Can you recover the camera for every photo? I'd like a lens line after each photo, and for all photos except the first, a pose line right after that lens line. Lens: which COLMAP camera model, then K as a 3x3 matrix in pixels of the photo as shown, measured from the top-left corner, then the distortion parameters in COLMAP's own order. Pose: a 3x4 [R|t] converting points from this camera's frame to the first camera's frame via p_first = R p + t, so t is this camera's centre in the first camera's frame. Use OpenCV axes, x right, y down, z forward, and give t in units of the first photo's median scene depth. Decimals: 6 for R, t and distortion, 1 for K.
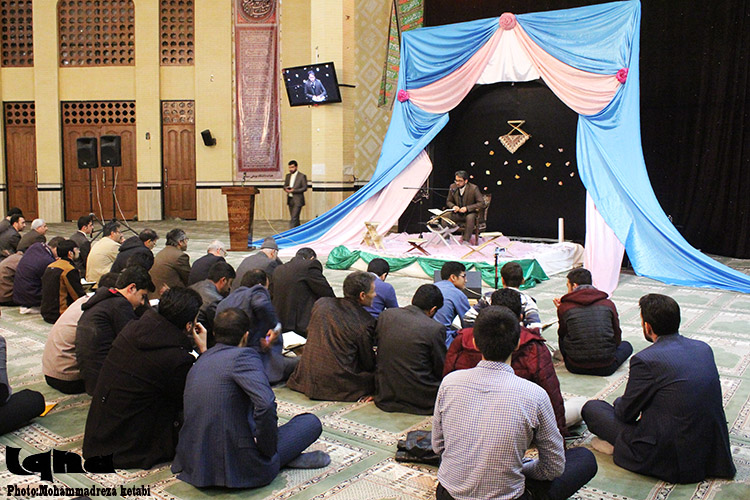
lens RADIAL K [[637.2, 0, 373.9], [0, 637.2, 226.8], [0, 0, 1]] dist [-0.079645, 0.001445]
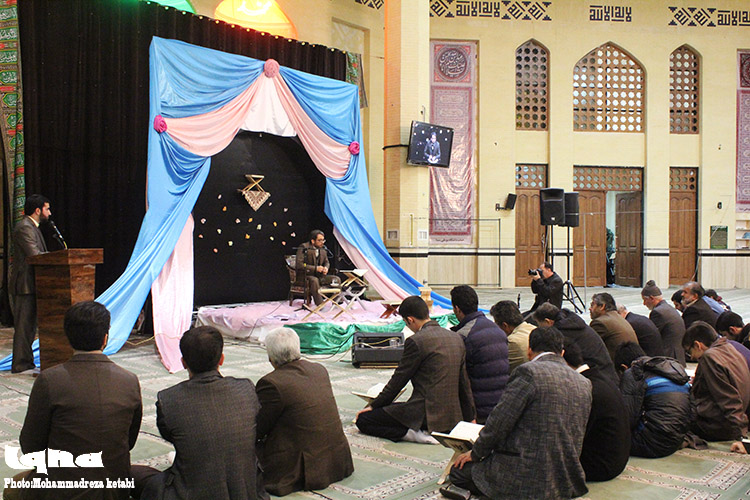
lens RADIAL K [[725.3, 0, 375.0], [0, 725.3, 250.0], [0, 0, 1]] dist [-0.058193, 0.015051]
pose [[0.139599, -0.014771, 0.990098, -0.776857], [0.072713, 0.997342, 0.004627, -0.051628], [-0.987535, 0.071347, 0.140302, 0.683067]]
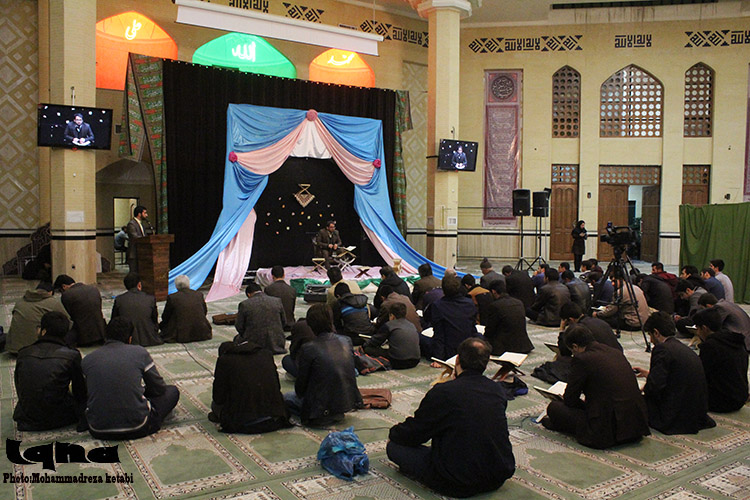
lens RADIAL K [[616.8, 0, 375.0], [0, 616.8, 250.0], [0, 0, 1]] dist [-0.121744, 0.110378]
pose [[0.392725, -0.048550, 0.918374, -0.966411], [0.064830, 0.997583, 0.025014, -0.045092], [-0.917368, 0.049715, 0.394923, 0.319231]]
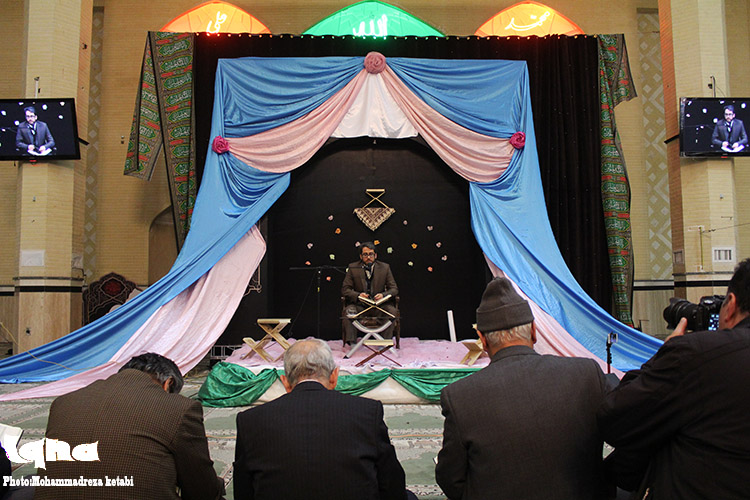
lens RADIAL K [[616.8, 0, 375.0], [0, 616.8, 250.0], [0, 0, 1]] dist [-0.121744, 0.110378]
pose [[0.811152, 0.029970, 0.584068, -0.213869], [0.062192, 0.988603, -0.137100, 0.009942], [-0.581520, 0.147534, 0.800043, 0.400118]]
